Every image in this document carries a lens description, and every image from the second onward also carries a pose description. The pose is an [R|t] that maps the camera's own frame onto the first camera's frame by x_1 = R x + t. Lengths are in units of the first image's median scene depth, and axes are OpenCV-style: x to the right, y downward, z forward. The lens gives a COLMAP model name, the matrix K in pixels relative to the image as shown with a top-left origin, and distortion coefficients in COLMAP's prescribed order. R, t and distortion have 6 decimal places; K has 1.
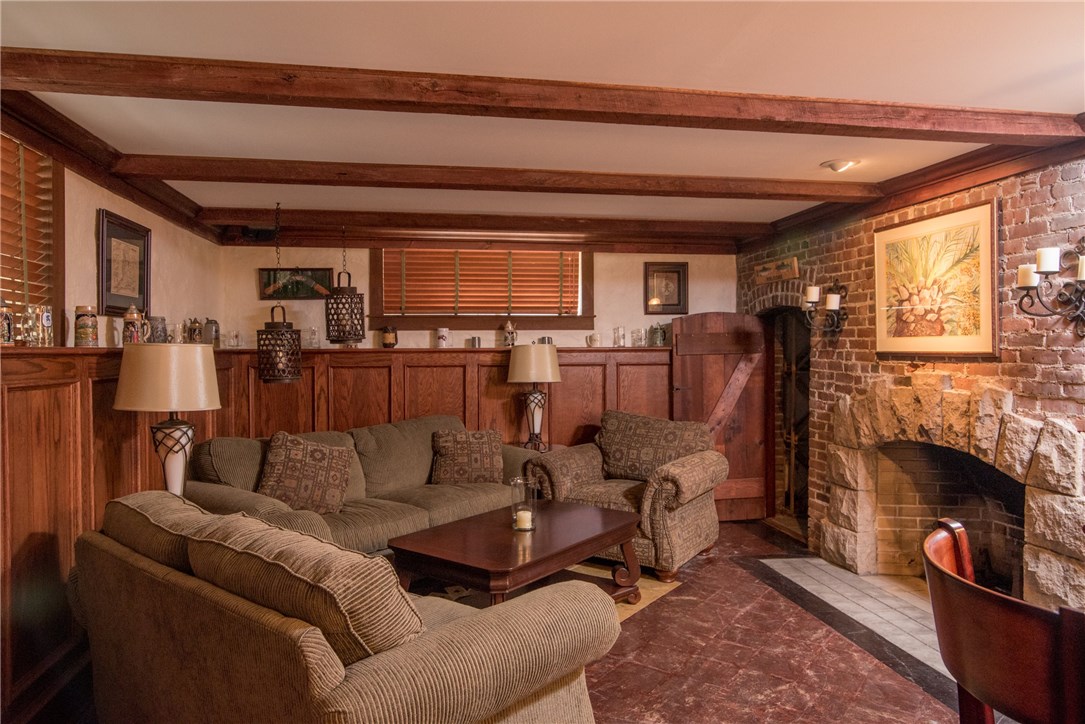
lens RADIAL K [[713.4, 0, 542.5], [0, 713.4, 362.0], [0, 0, 1]] dist [-0.003524, -0.000480]
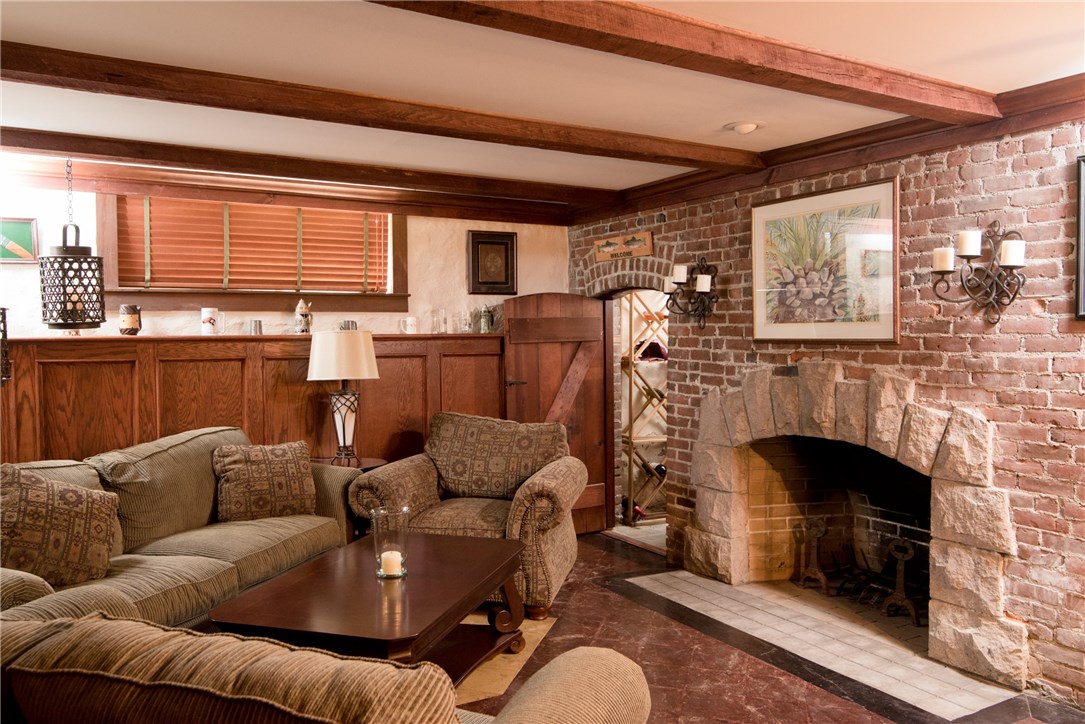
lens RADIAL K [[825.3, 0, 542.5], [0, 825.3, 362.0], [0, 0, 1]] dist [0.000703, 0.002333]
pose [[0.935579, -0.012099, 0.352909, -0.165347], [0.007252, 0.999860, 0.015052, -0.003191], [-0.353042, -0.011523, 0.935536, 0.117455]]
